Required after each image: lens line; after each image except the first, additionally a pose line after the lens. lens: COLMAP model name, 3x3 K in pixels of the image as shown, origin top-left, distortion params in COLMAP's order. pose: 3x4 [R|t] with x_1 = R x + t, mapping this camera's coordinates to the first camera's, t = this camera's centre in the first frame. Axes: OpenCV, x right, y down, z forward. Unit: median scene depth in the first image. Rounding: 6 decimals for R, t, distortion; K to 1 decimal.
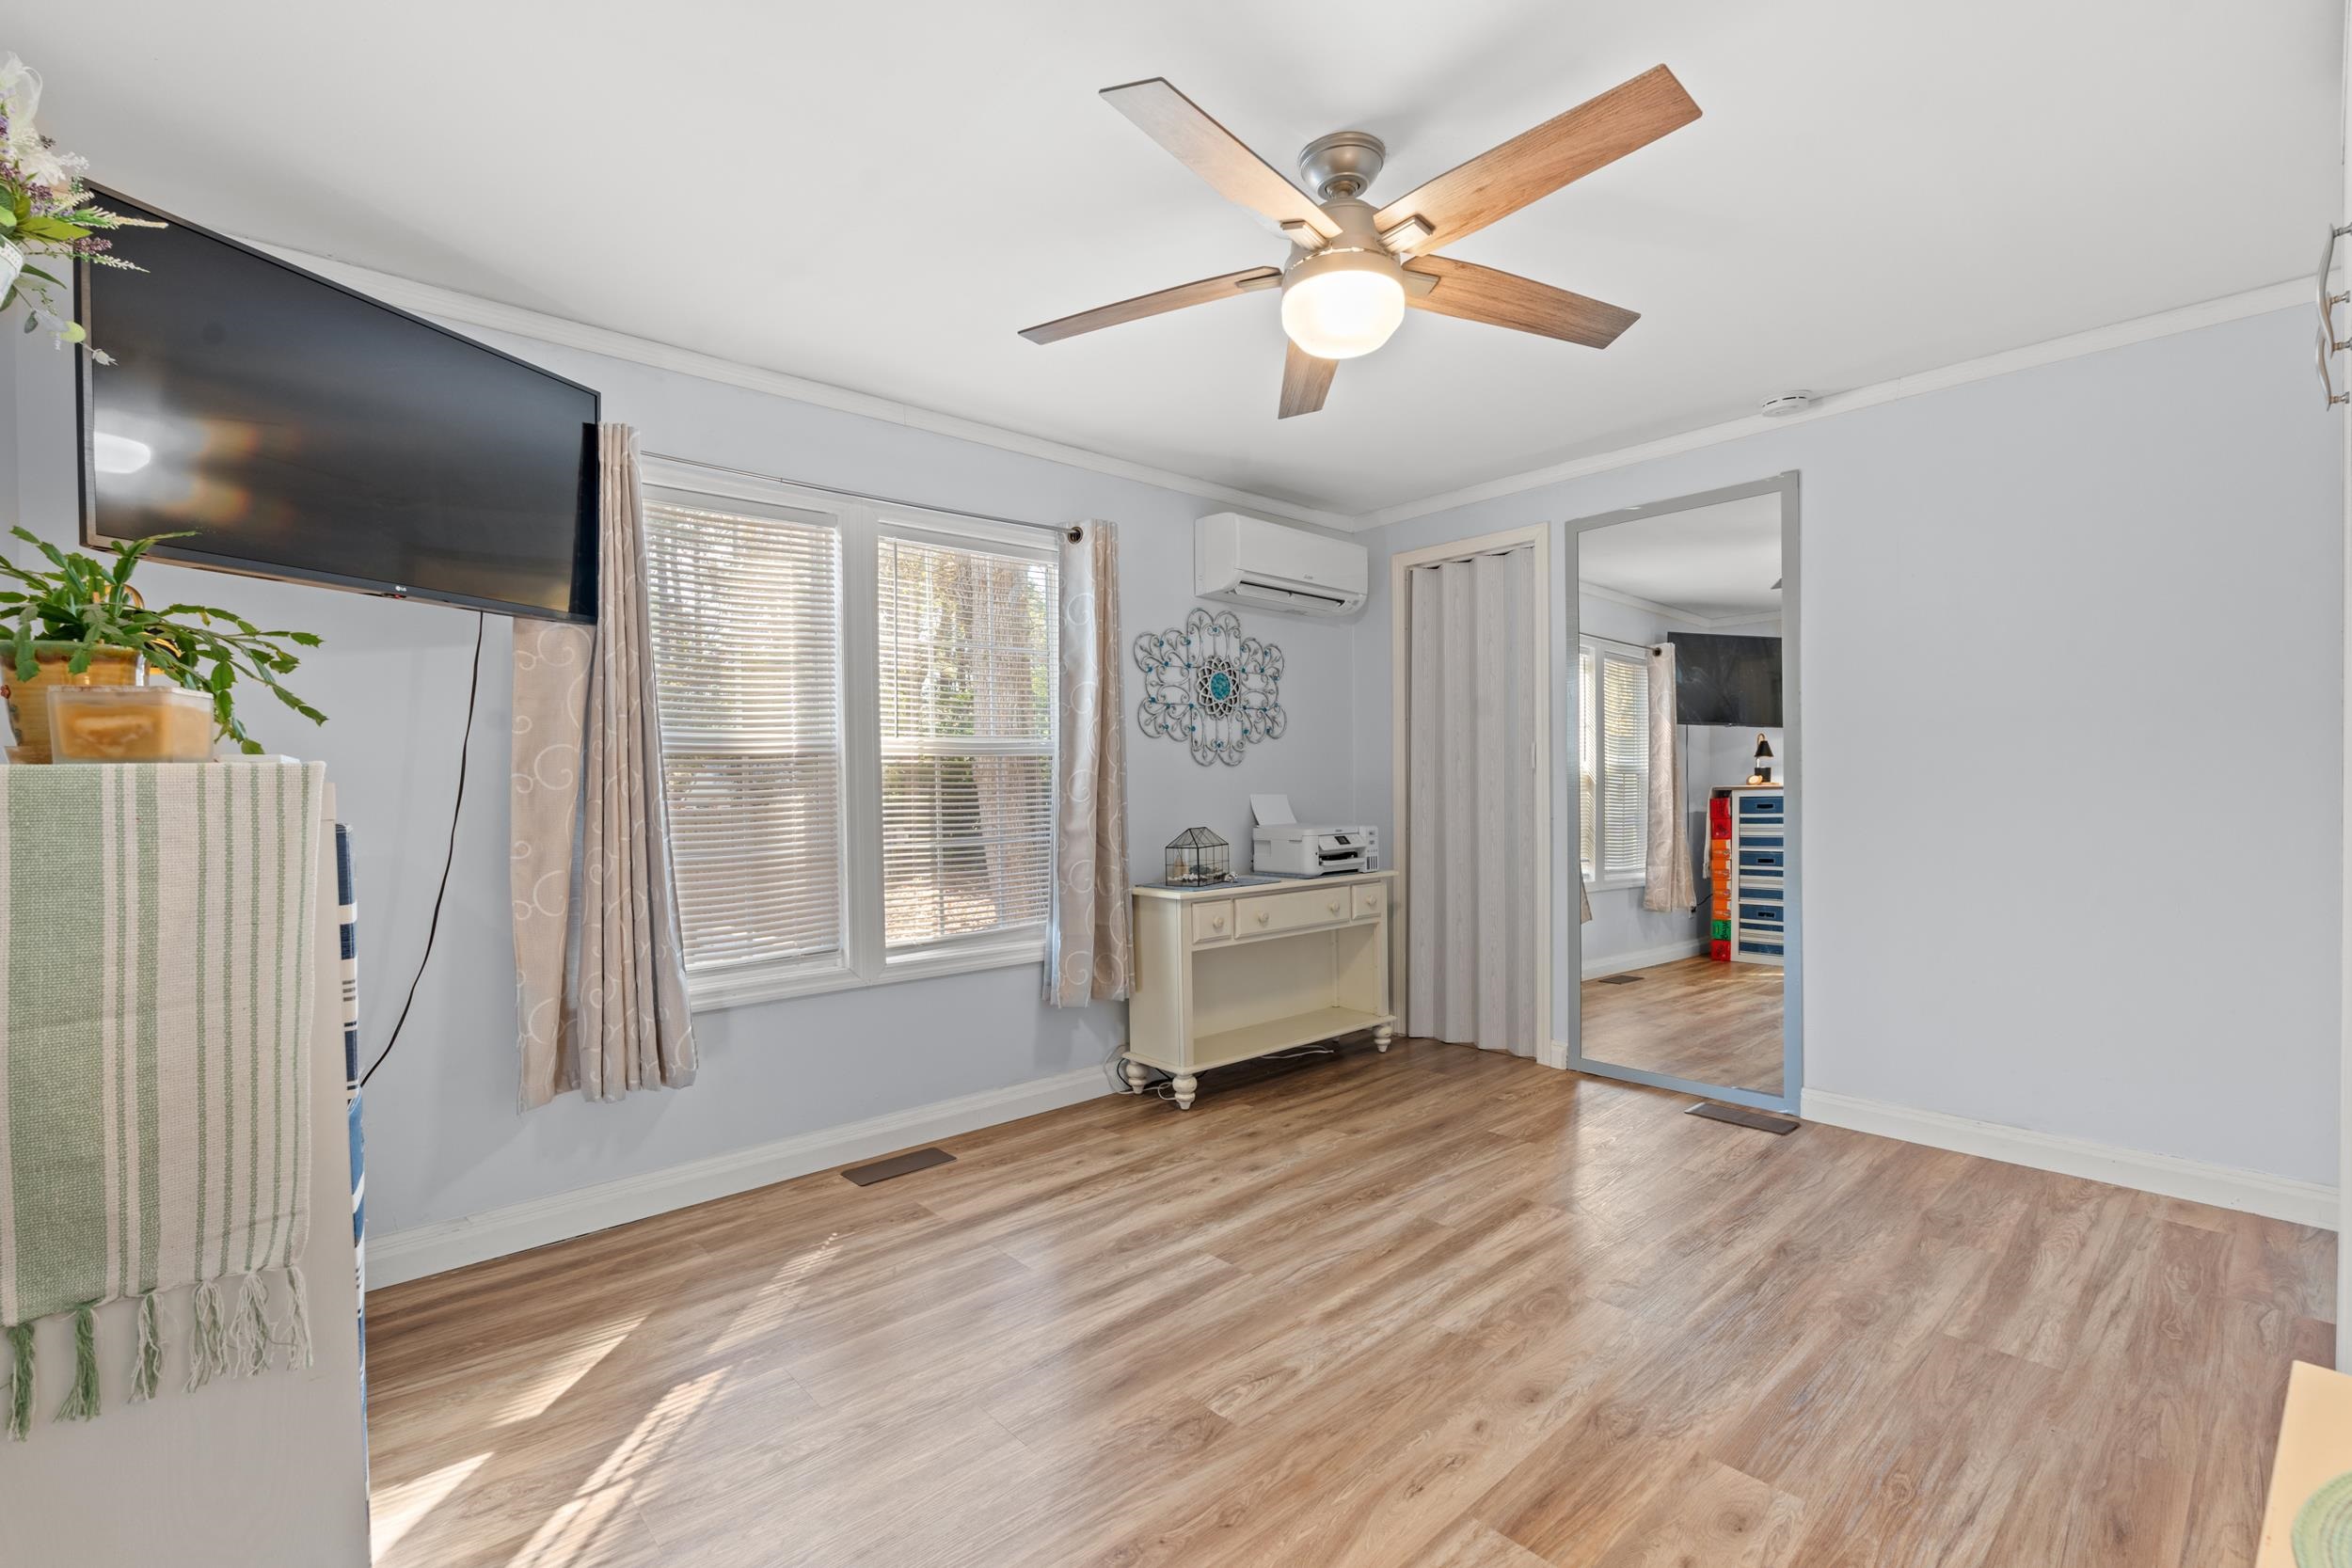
lens RADIAL K [[1028.5, 0, 1189.8], [0, 1028.5, 793.2], [0, 0, 1]] dist [0.001136, 0.000154]
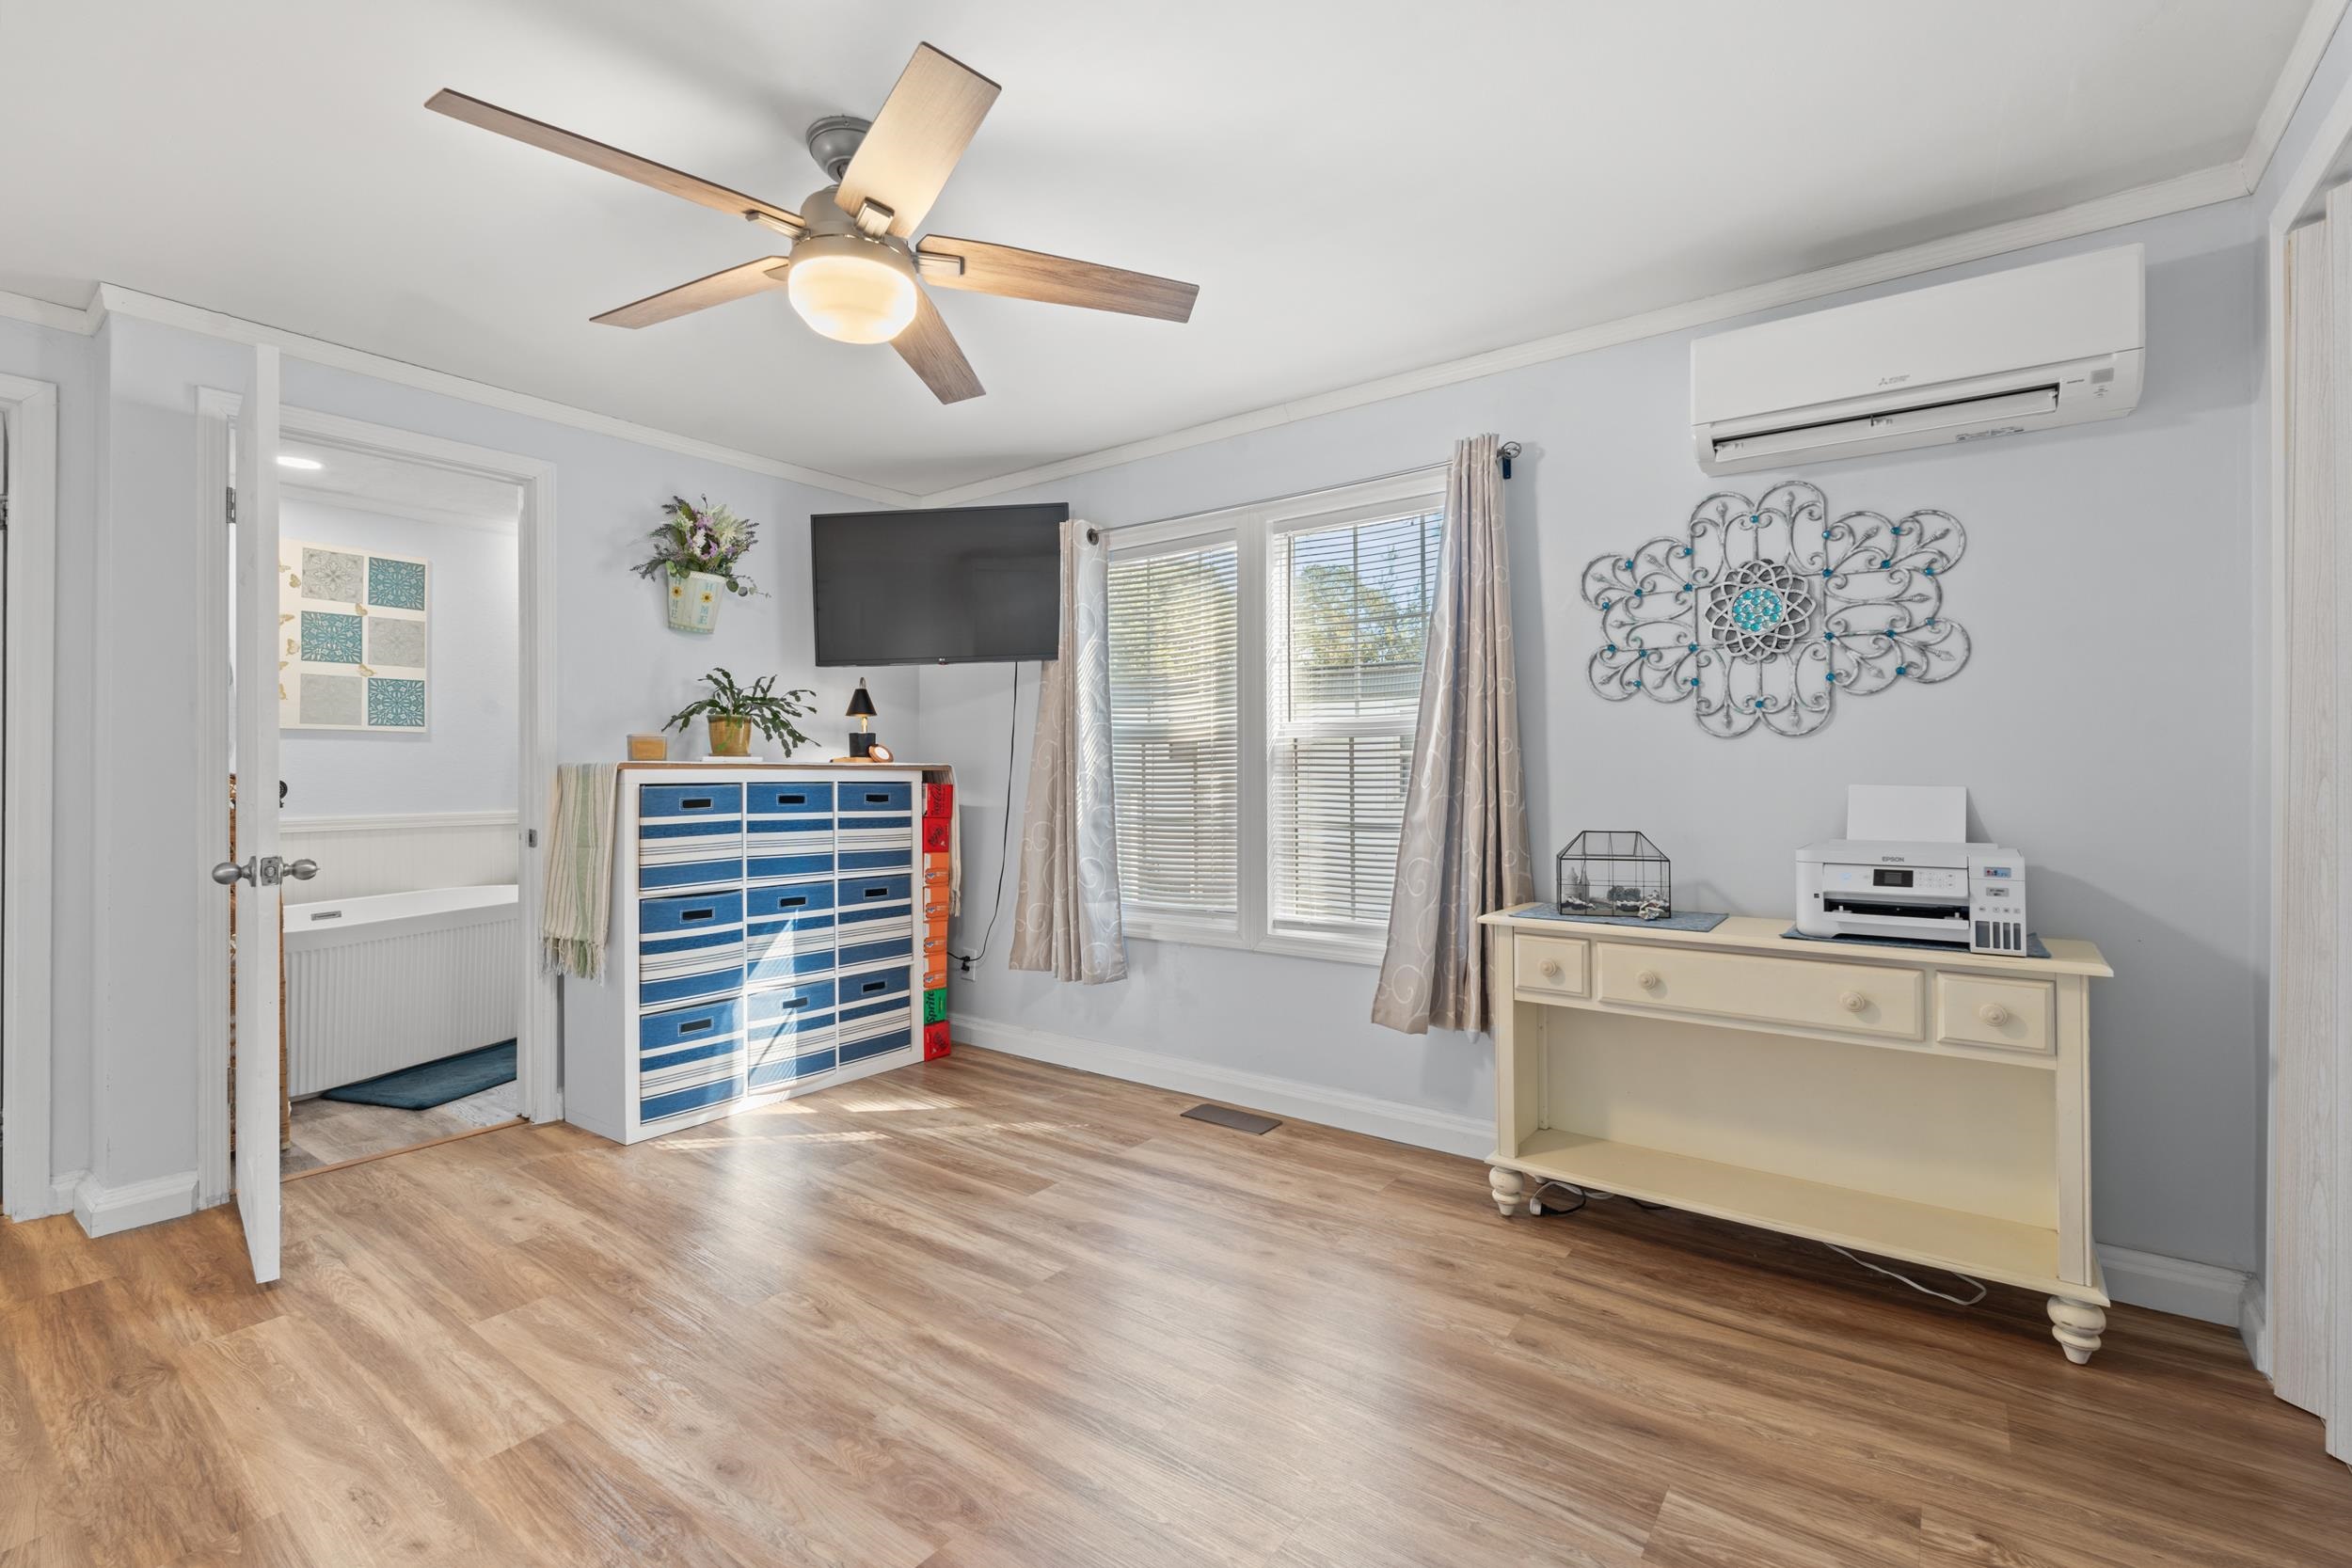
lens RADIAL K [[1029.4, 0, 1177.1], [0, 1029.4, 764.8], [0, 0, 1]] dist [-0.004585, -0.000115]
pose [[0.194774, 0.003256, -0.980843, 0.711582], [-0.007031, 0.999973, 0.001924, -0.011284], [0.980823, 0.006522, 0.194792, 0.675695]]
